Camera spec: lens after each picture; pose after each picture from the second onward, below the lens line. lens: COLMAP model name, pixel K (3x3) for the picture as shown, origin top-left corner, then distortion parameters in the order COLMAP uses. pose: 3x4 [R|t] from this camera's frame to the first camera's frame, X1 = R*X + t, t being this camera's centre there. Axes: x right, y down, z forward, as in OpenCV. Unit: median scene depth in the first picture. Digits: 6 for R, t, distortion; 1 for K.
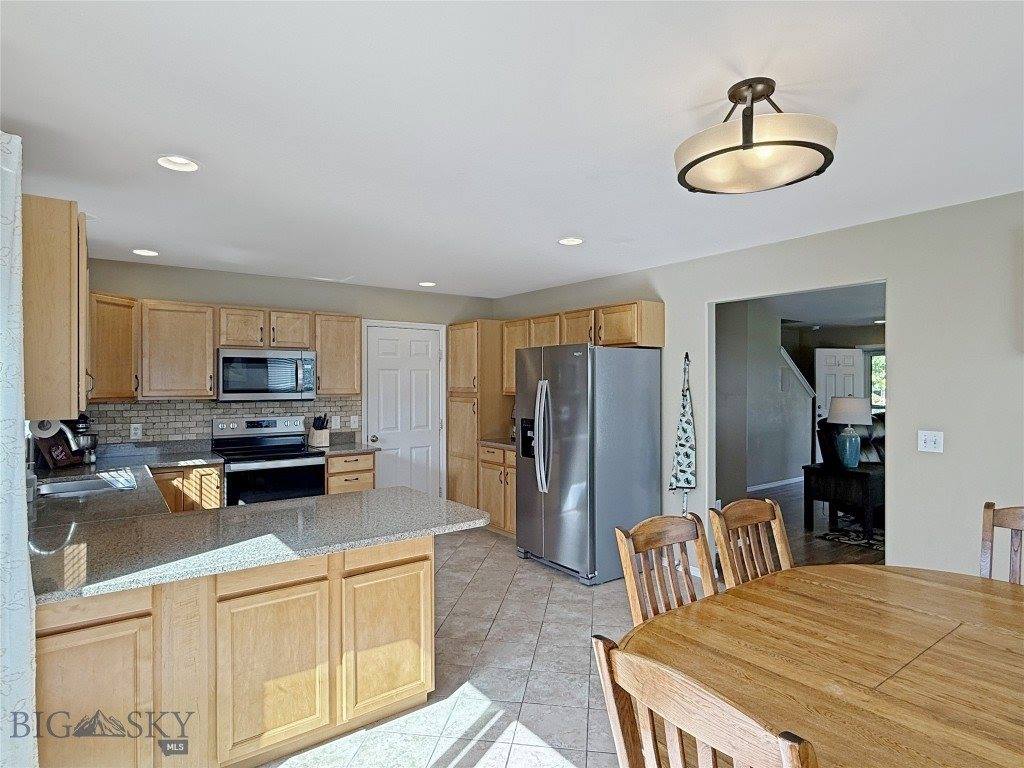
lens RADIAL K [[562.6, 0, 512.0], [0, 562.6, 384.0], [0, 0, 1]] dist [-0.000244, -0.000046]
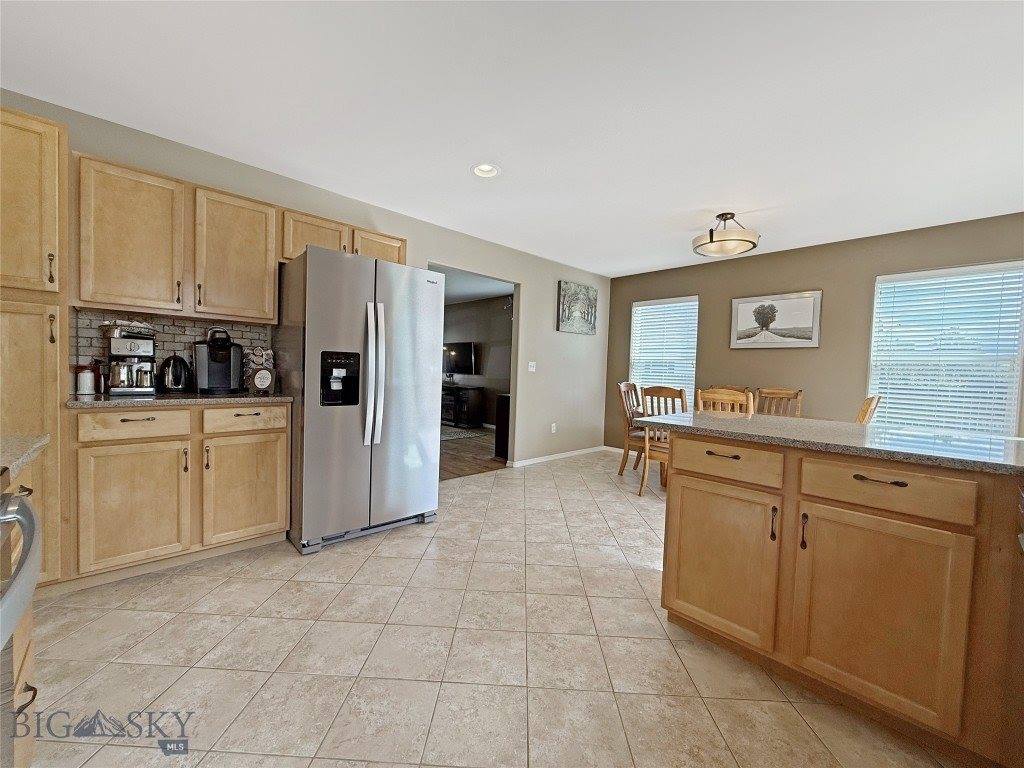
lens RADIAL K [[404.3, 0, 512.0], [0, 404.3, 384.0], [0, 0, 1]] dist [-0.000347, 0.000389]
pose [[-0.107825, -0.036960, 0.993483, -0.536580], [-0.024852, 0.999097, 0.034472, 0.085630], [-0.993859, -0.020973, -0.108646, 0.887117]]
